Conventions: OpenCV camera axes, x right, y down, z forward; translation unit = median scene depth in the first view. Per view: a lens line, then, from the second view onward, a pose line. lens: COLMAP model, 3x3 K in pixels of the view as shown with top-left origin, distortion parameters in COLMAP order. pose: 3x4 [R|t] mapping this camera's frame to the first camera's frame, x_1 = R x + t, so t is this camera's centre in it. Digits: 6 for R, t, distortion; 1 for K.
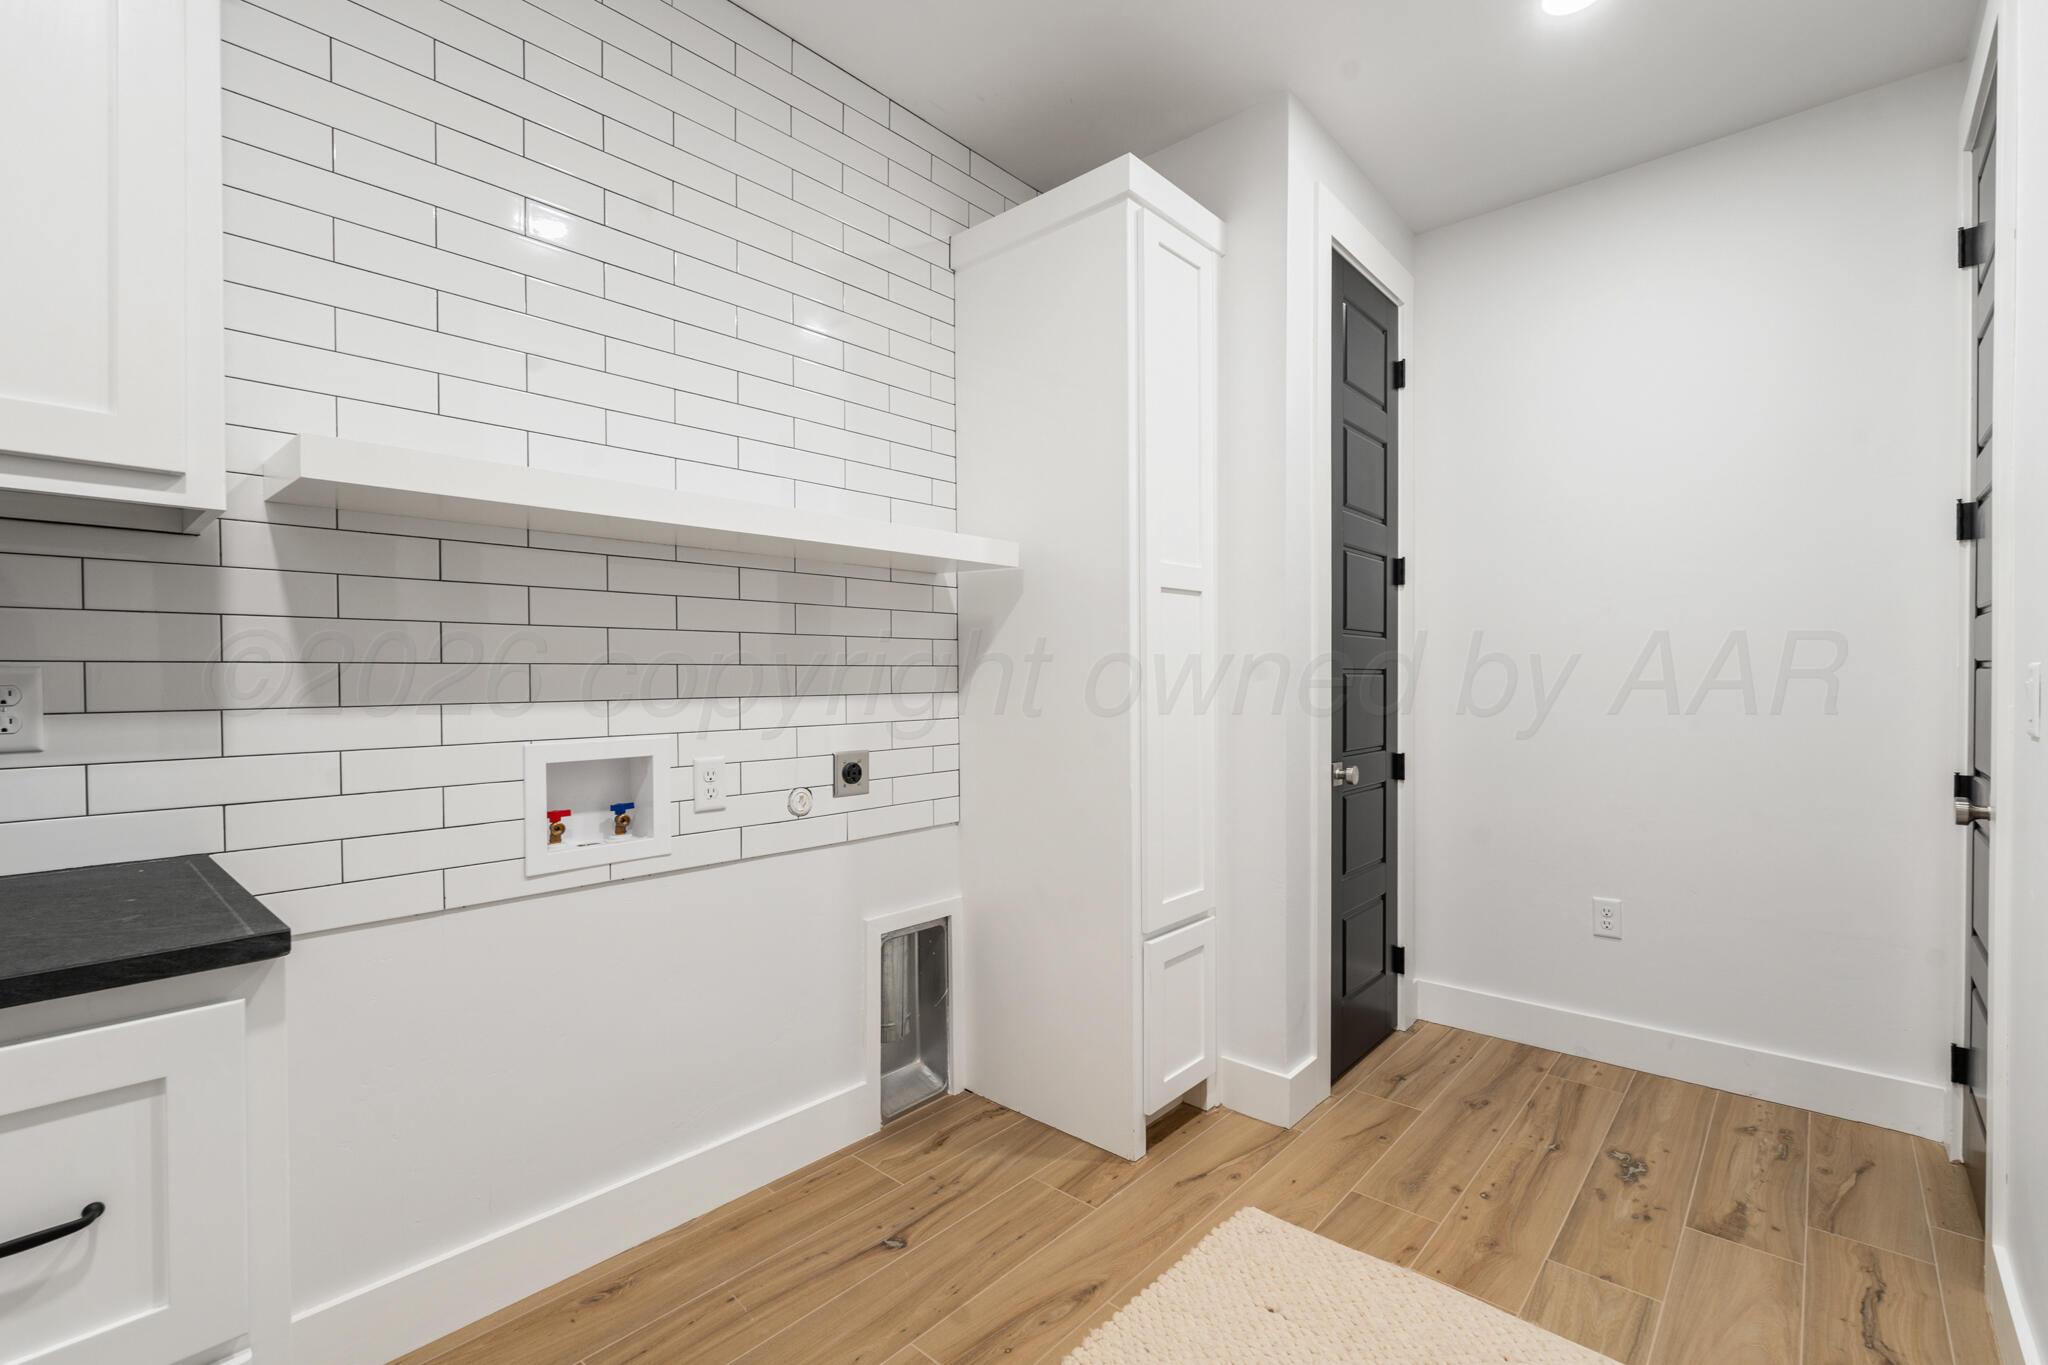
lens RADIAL K [[901.1, 0, 1011.0], [0, 901.1, 686.1], [0, 0, 1]] dist [-0.004588, 0.000156]
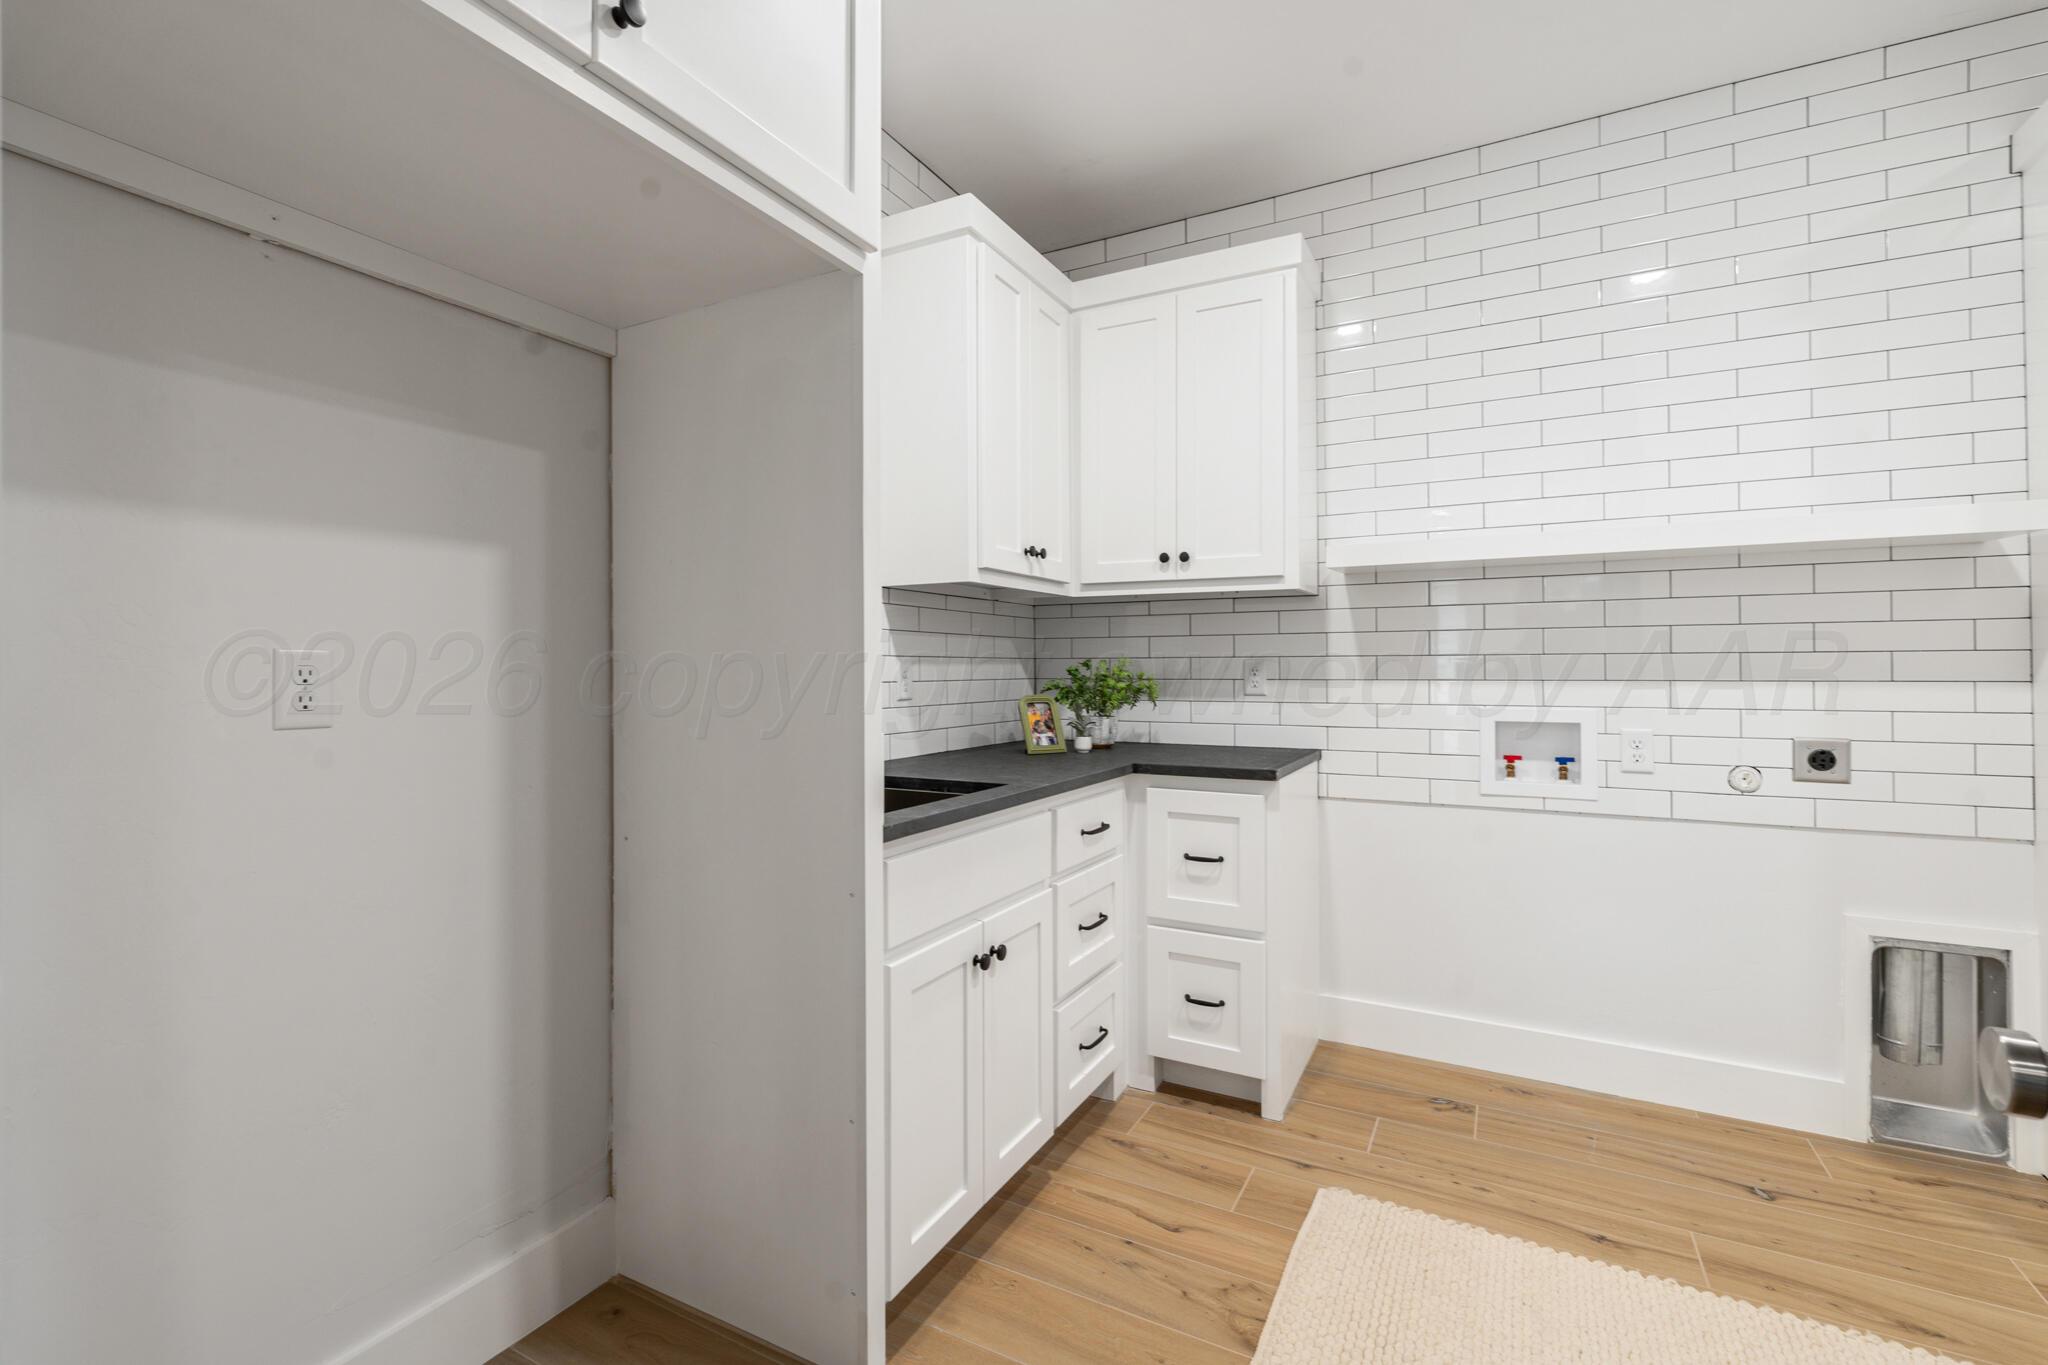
lens RADIAL K [[901.1, 0, 1011.0], [0, 901.1, 686.1], [0, 0, 1]] dist [-0.004588, 0.000156]
pose [[0.222208, 0.024121, -0.974701, 0.664044], [-0.008916, 0.999702, 0.022707, 0.000392], [0.974959, 0.003645, 0.222357, -0.104243]]
